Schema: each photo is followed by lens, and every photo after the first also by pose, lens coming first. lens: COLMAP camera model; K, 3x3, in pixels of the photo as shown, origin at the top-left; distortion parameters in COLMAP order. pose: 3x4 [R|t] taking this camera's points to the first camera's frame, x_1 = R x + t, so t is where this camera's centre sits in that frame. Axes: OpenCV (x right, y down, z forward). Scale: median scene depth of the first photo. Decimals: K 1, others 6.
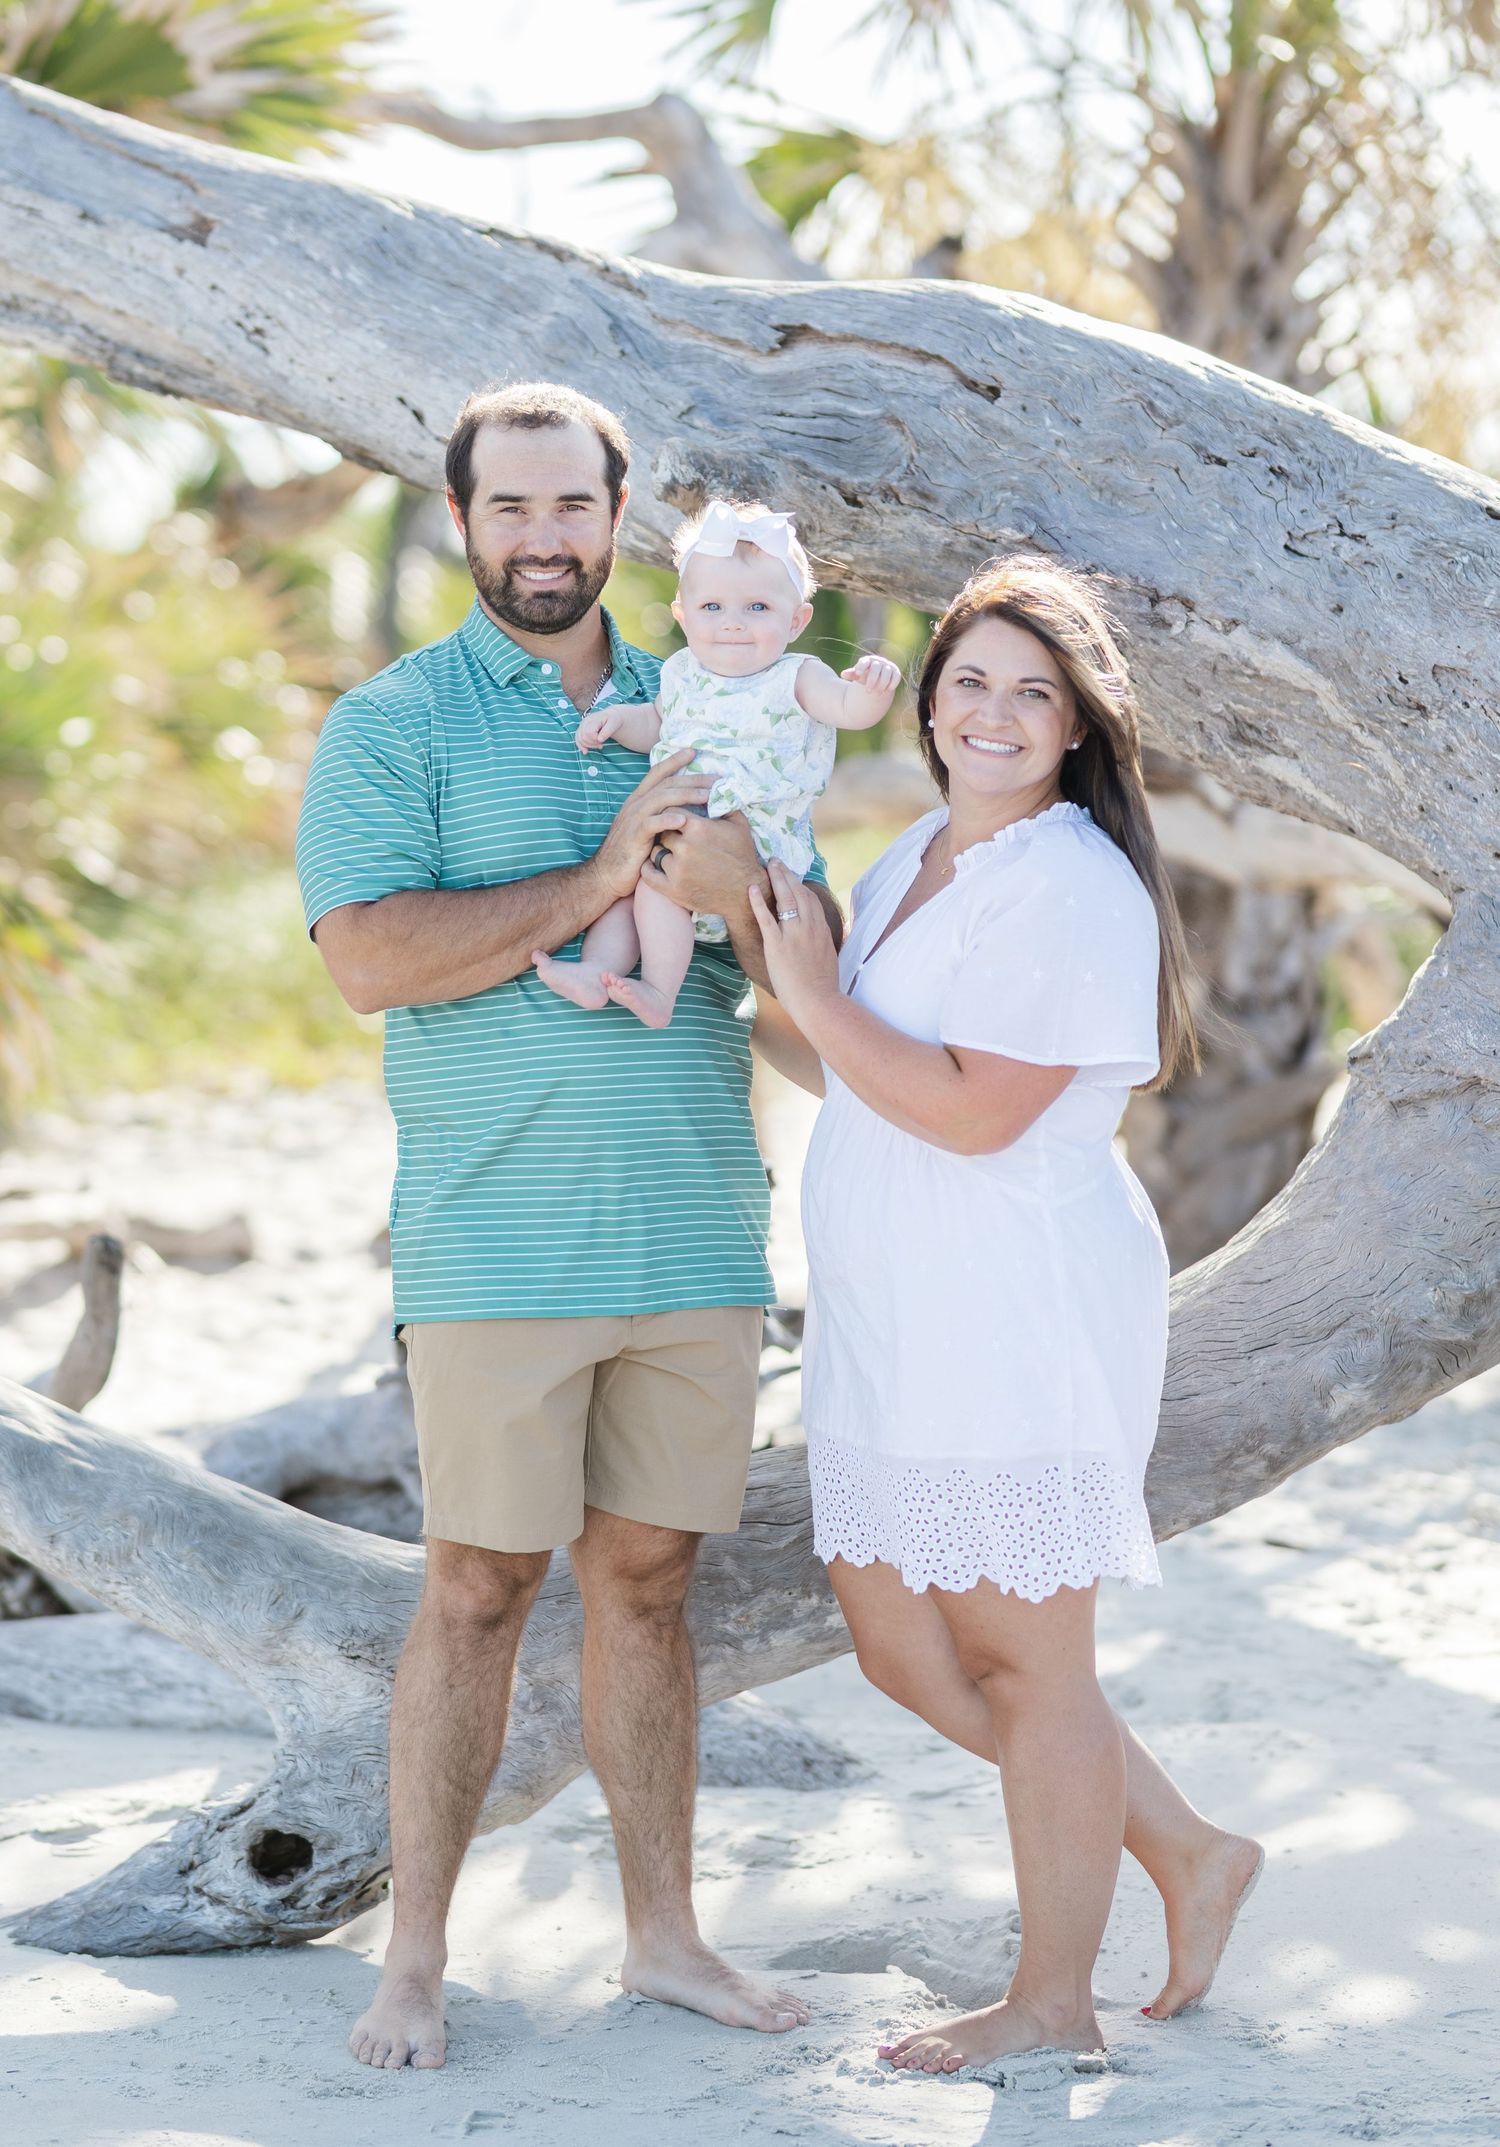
lens RADIAL K [[7324.8, 0, 748.1], [0, 7324.8, 855.6], [0, 0, 1]] dist [0.060482, -1.340777]
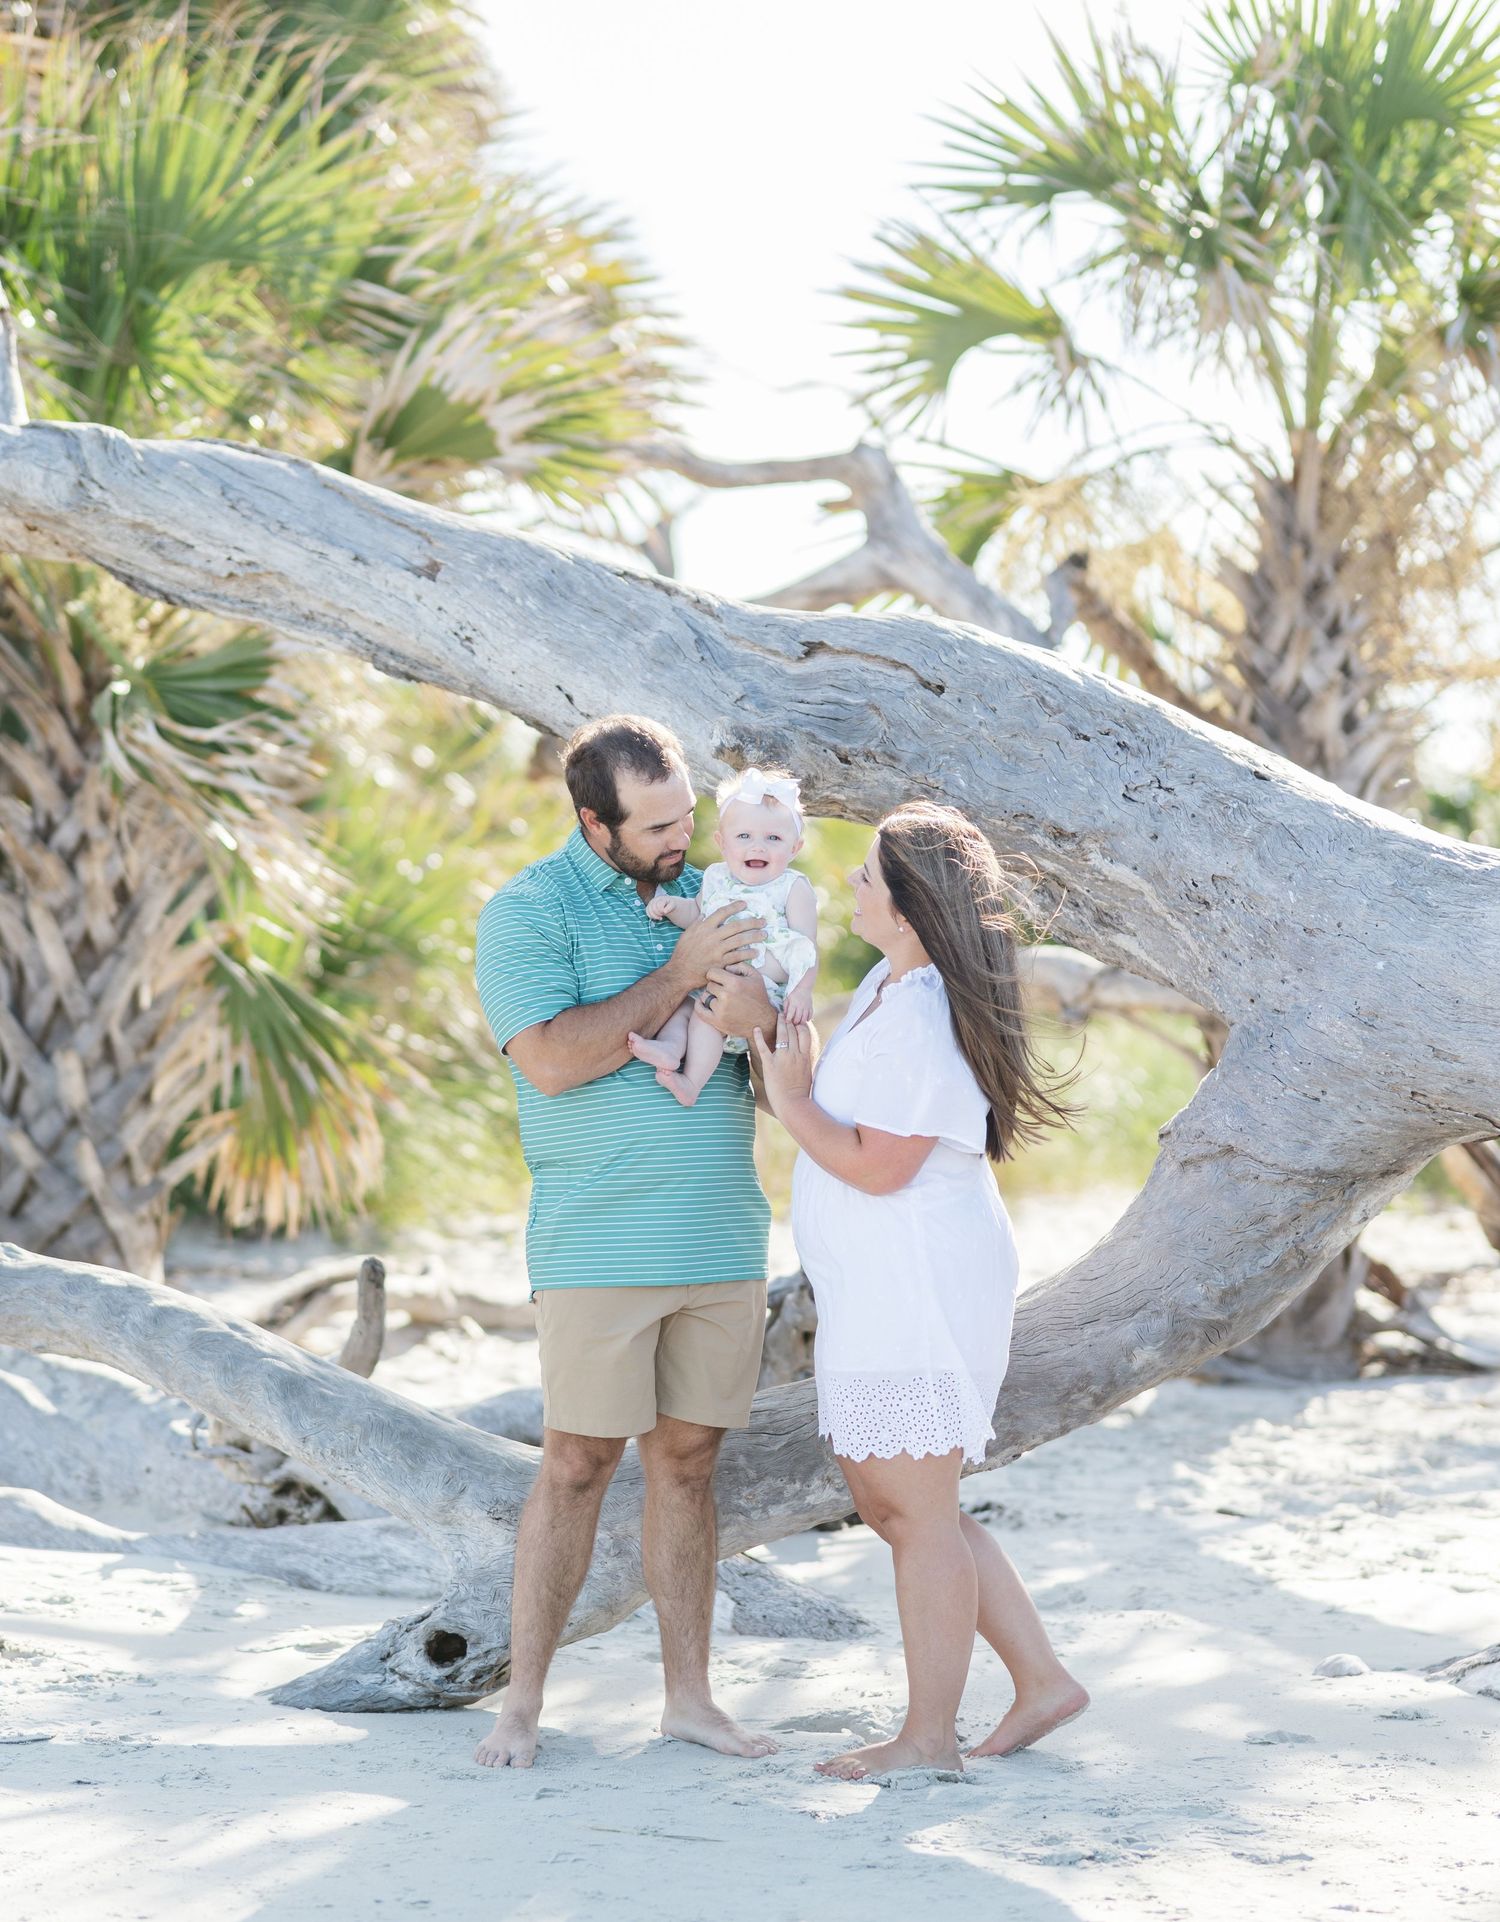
lens RADIAL K [[7003.1, 0, 750.0], [0, 7003.1, 961.0], [0, 0, 1]] dist [0.000190, 0.237506]
pose [[0.997467, 0.017058, -0.069058, 0.094895], [-0.018183, 0.999711, -0.015708, 0.015778], [0.068770, 0.016923, 0.997489, -0.435308]]
